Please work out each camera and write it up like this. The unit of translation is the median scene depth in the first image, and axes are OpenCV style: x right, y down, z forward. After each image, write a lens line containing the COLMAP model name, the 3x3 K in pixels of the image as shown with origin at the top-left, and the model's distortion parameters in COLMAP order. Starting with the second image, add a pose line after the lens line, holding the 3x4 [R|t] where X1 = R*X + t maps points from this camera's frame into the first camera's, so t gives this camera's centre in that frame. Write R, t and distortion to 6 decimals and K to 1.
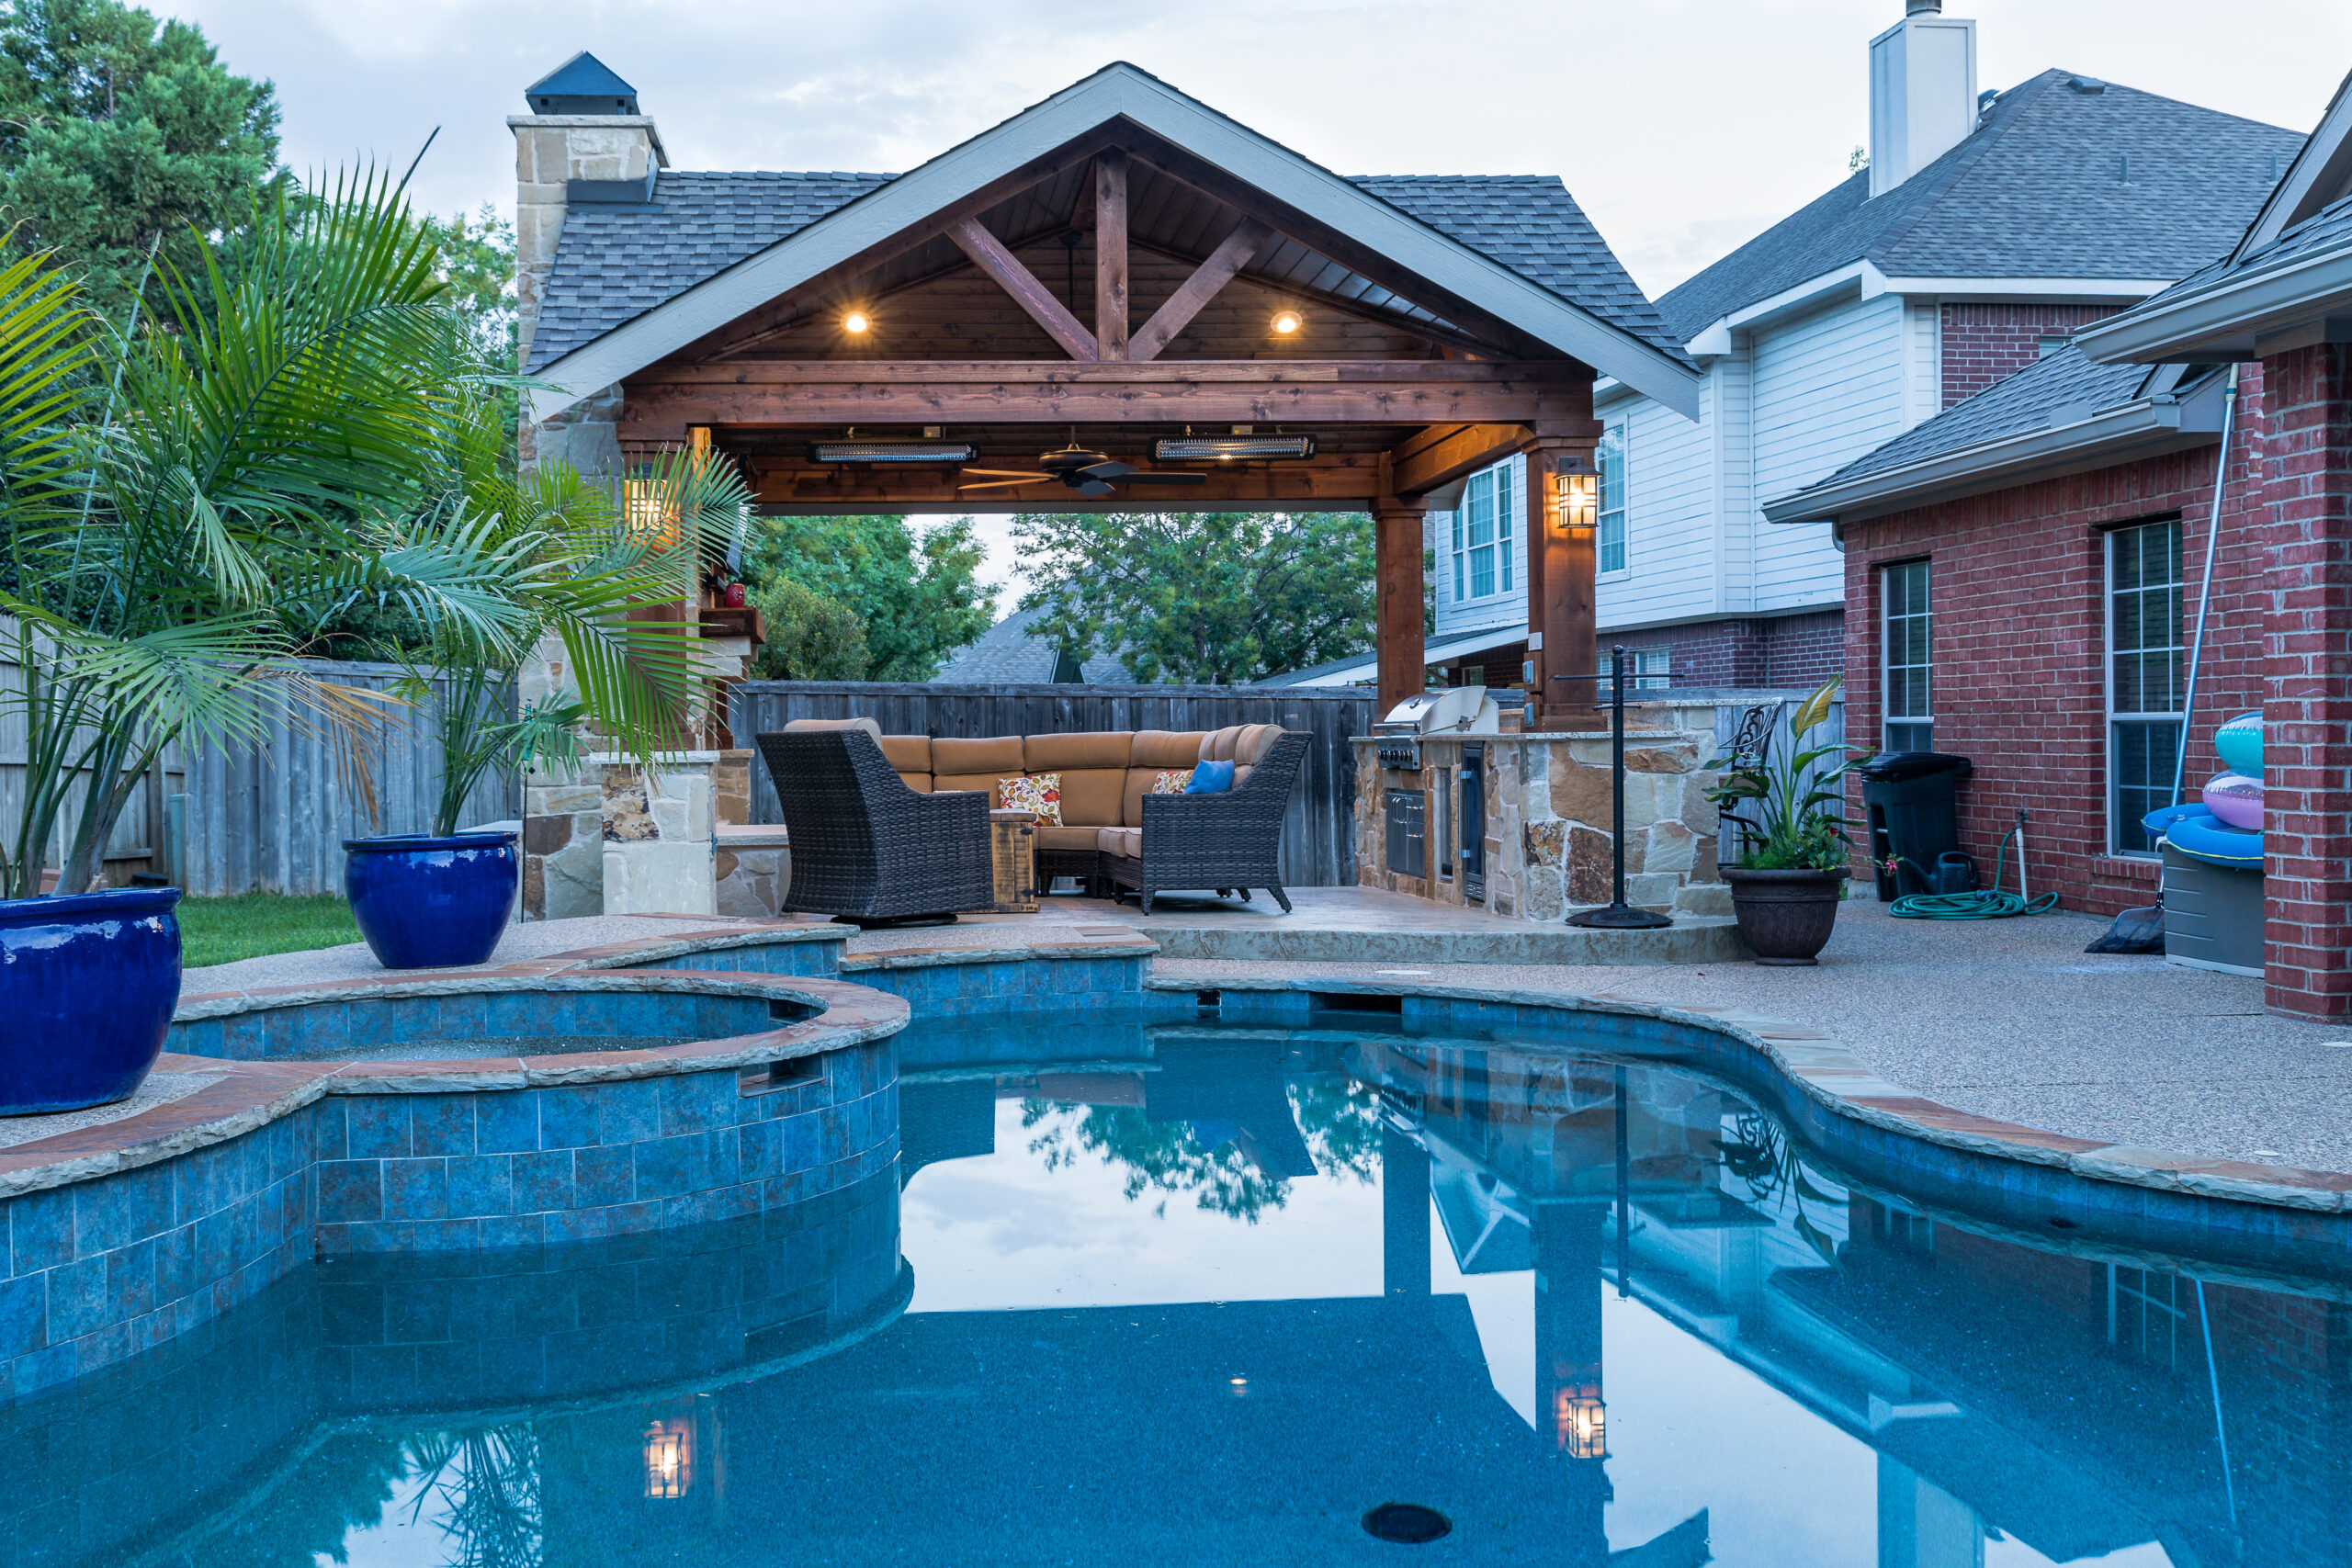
lens RADIAL K [[2242.6, 0, 1063.0], [0, 2242.6, 781.6], [0, 0, 1]] dist [0.008061, 0.000000]
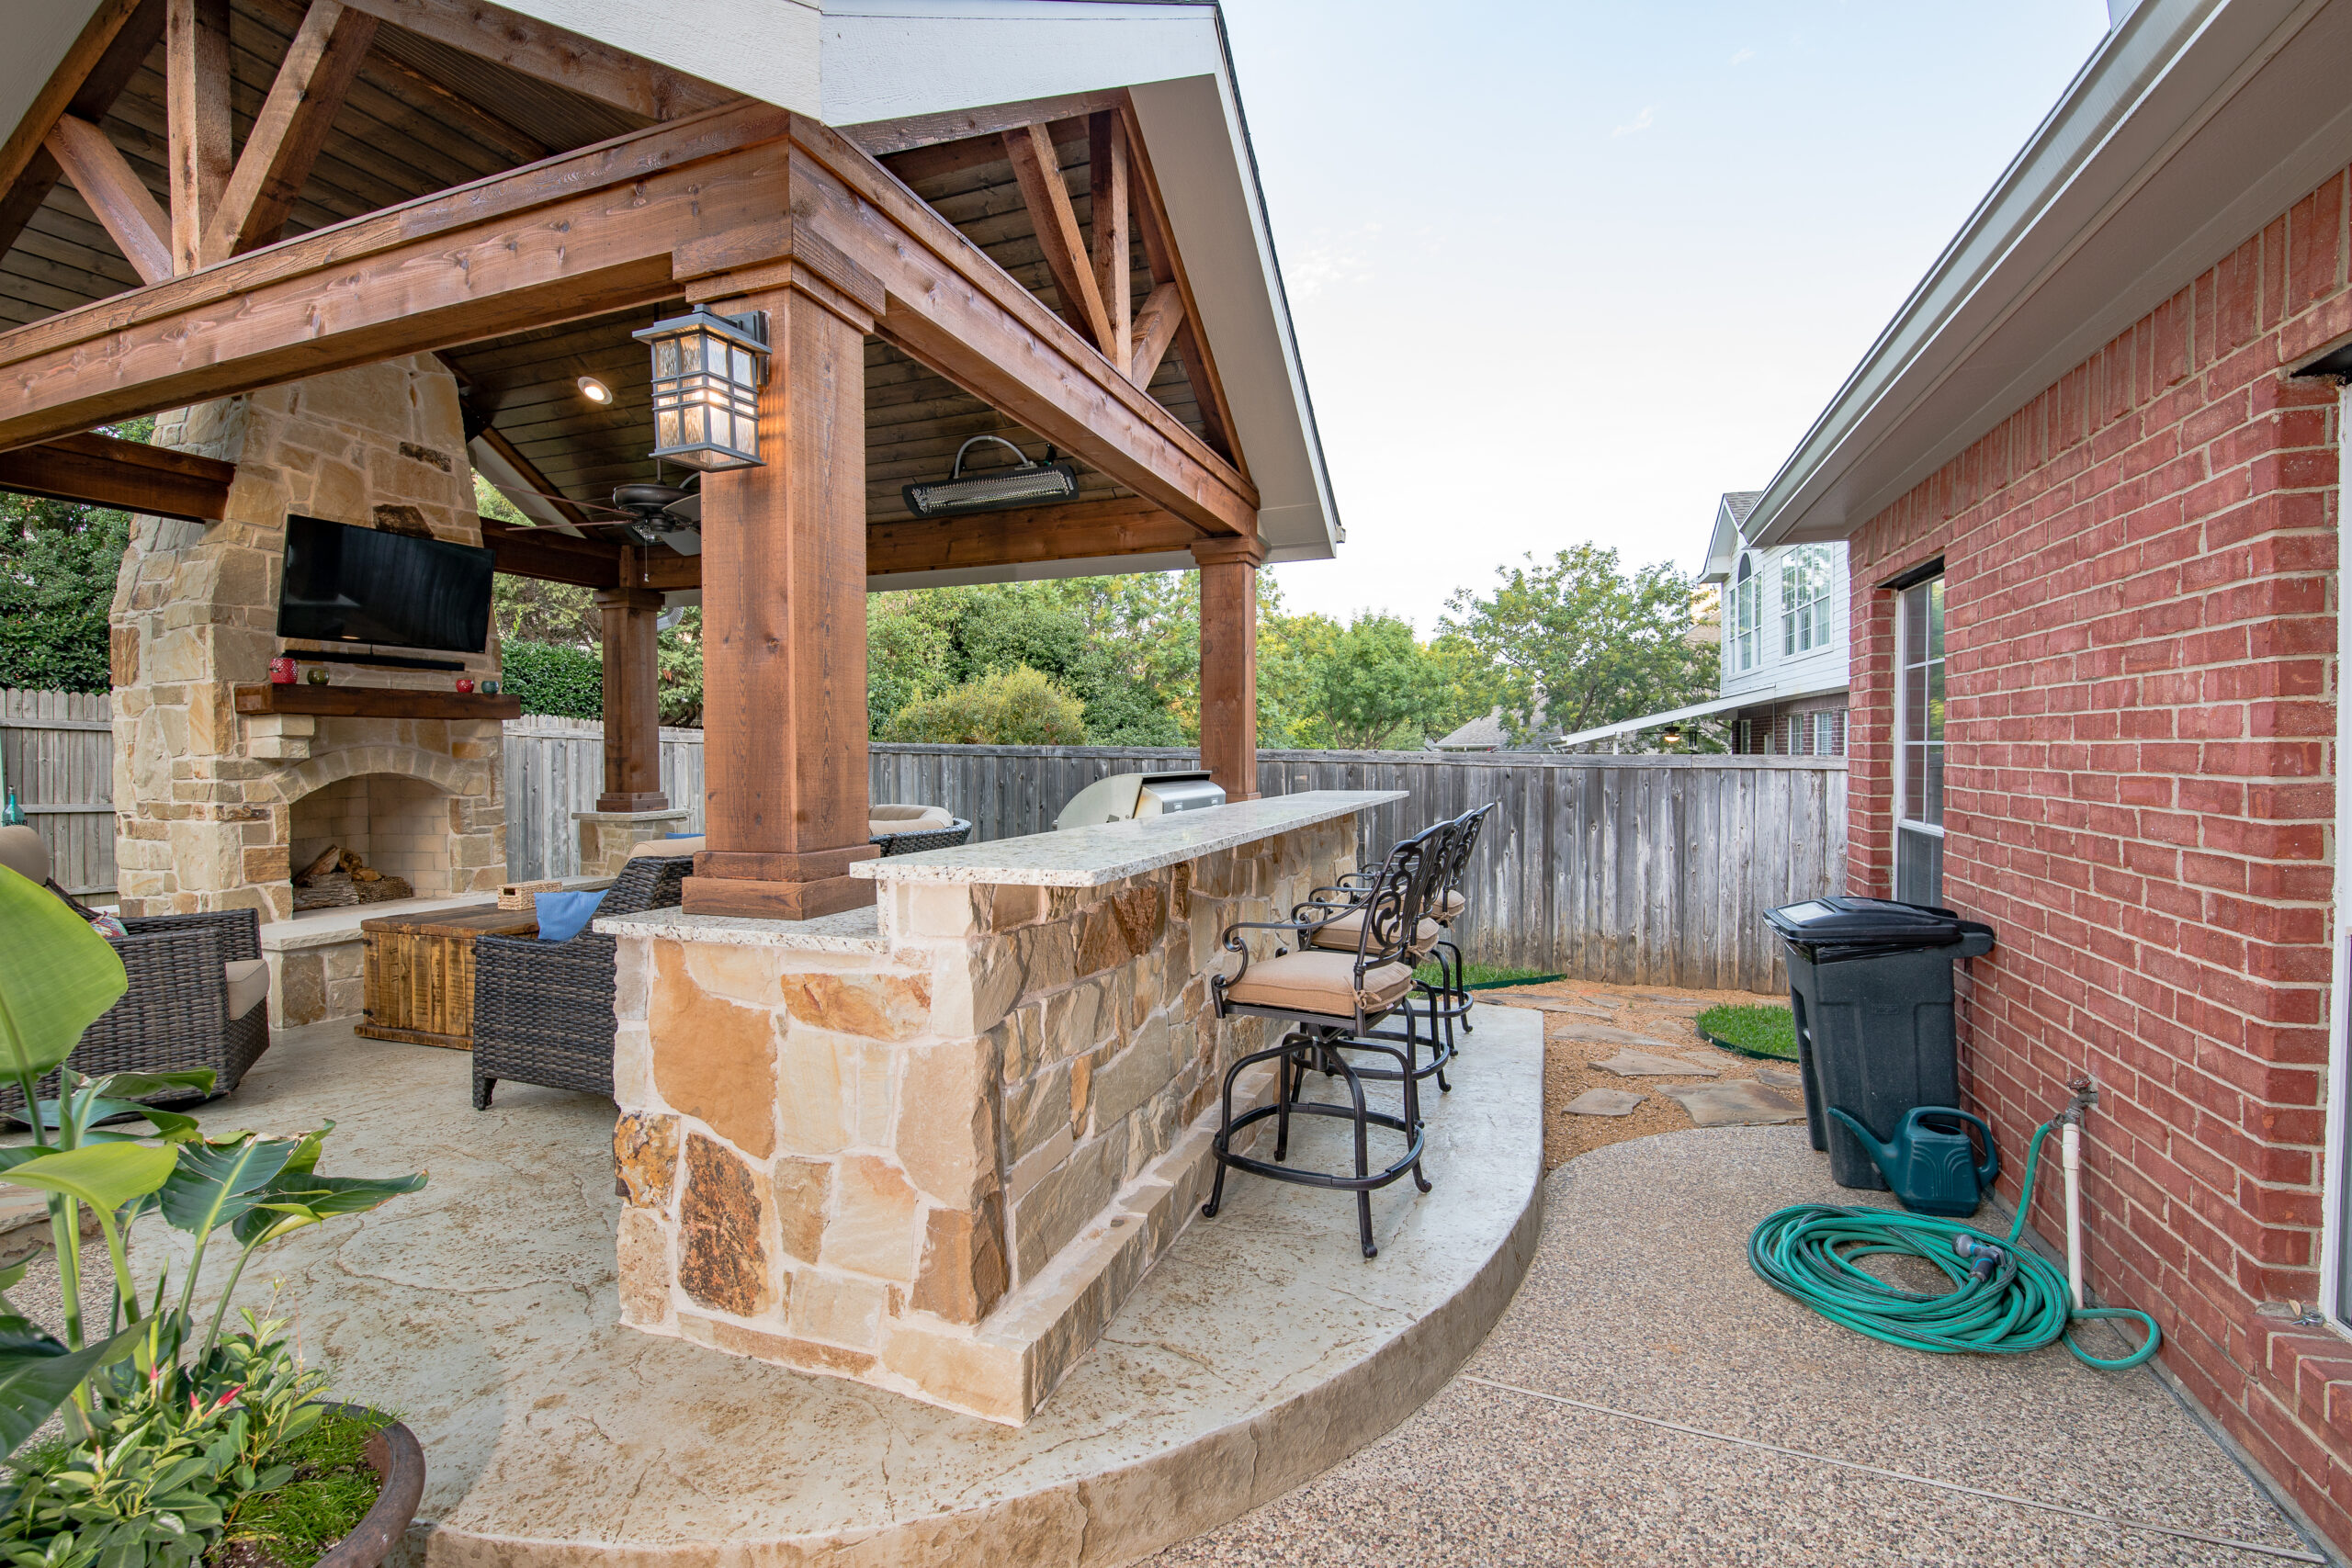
lens RADIAL K [[1016.8, 0, 1177.5], [0, 1016.8, 780.4], [0, 0, 1]] dist [-0.006894, -0.006170]
pose [[0.907545, 0.020825, -0.419439, 0.367831], [-0.015757, 0.999755, 0.015543, -0.050518], [0.419660, -0.007497, 0.907650, 0.789445]]
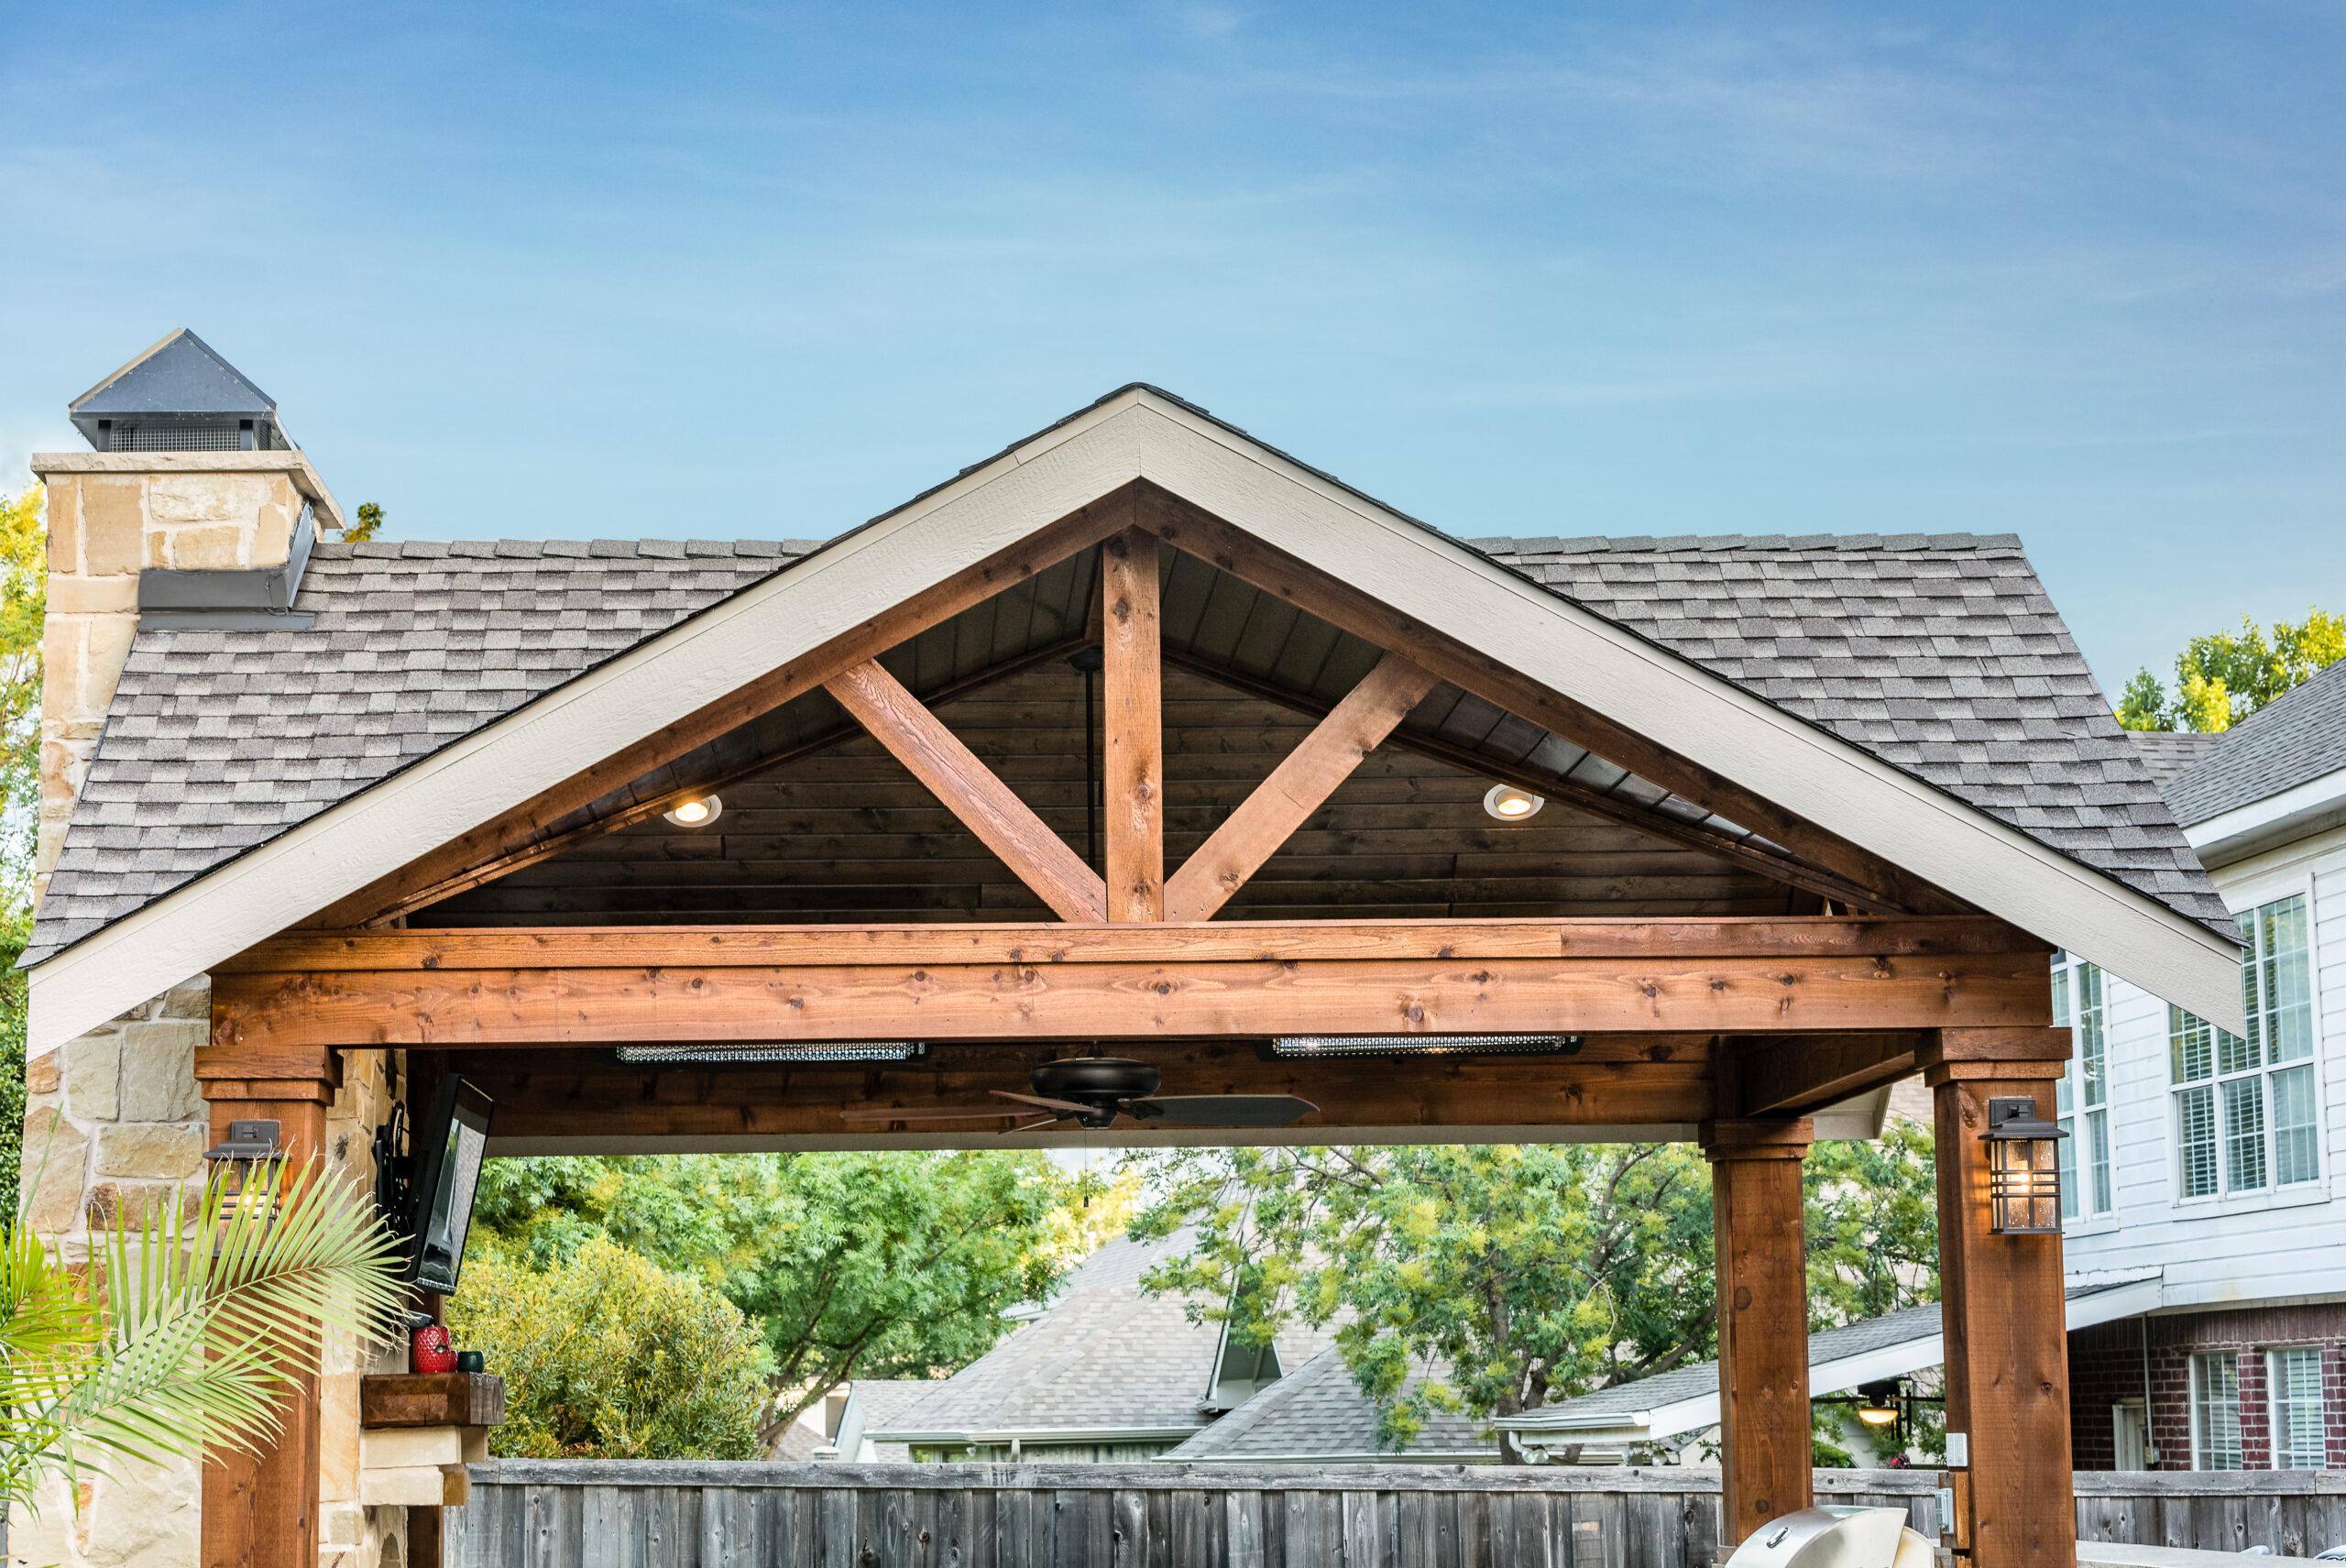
lens RADIAL K [[4647.5, 0, 1181.6], [0, 4647.5, 784.9], [0, 0, 1]] dist [-0.012623, 0.000000]
pose [[0.999677, -0.003721, -0.025149, 0.056007], [-0.000307, 0.987390, -0.158306, -0.041883], [0.025421, 0.158263, 0.987070, -0.081071]]
